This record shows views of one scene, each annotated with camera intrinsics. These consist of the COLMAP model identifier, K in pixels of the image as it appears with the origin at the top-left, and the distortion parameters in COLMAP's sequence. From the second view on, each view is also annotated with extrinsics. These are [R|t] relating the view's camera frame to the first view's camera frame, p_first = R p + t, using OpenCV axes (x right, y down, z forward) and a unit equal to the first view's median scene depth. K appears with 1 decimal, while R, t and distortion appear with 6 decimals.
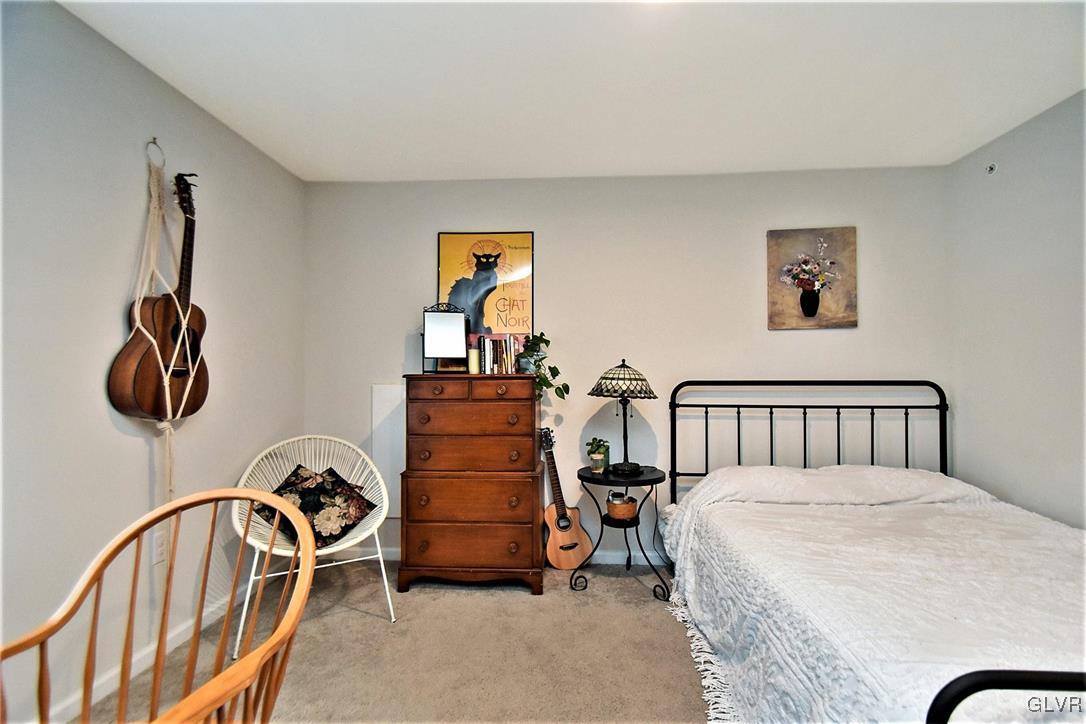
lens RADIAL K [[473.1, 0, 546.3], [0, 473.1, 385.8], [0, 0, 1]] dist [0.002071, -0.000040]
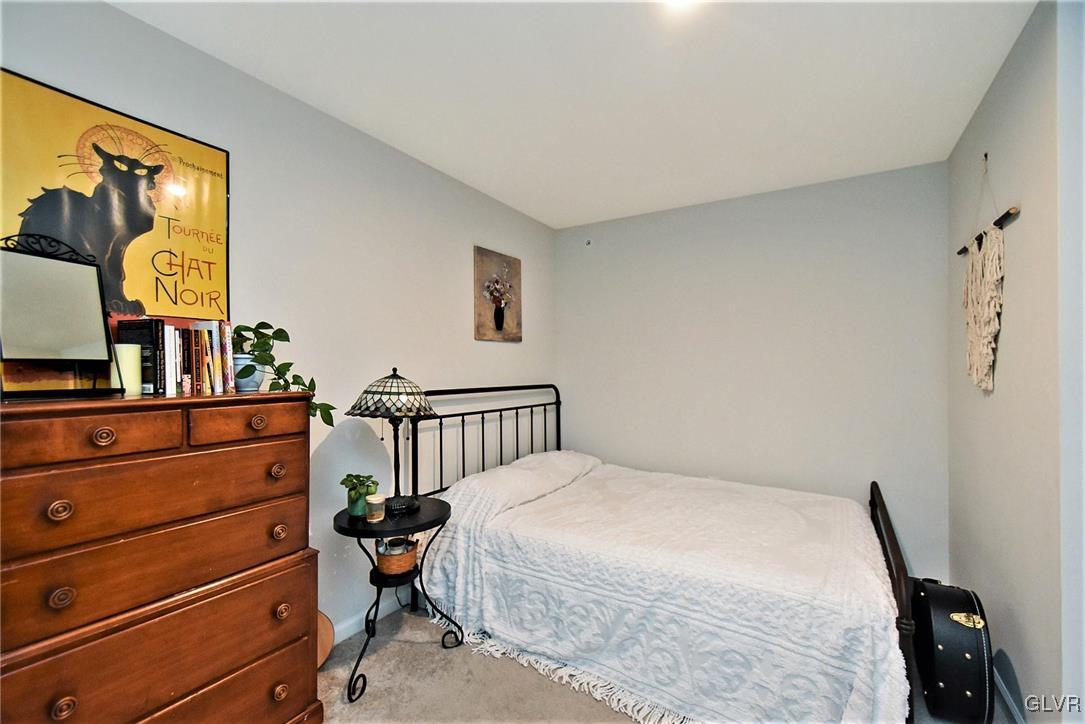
lens RADIAL K [[460.4, 0, 542.2], [0, 460.4, 373.3], [0, 0, 1]] dist [0.016275, -0.000127]
pose [[0.483508, -0.004550, 0.875328, -0.371072], [0.013094, 0.999912, -0.002035, -0.039979], [-0.875242, 0.012446, 0.483525, 0.386675]]
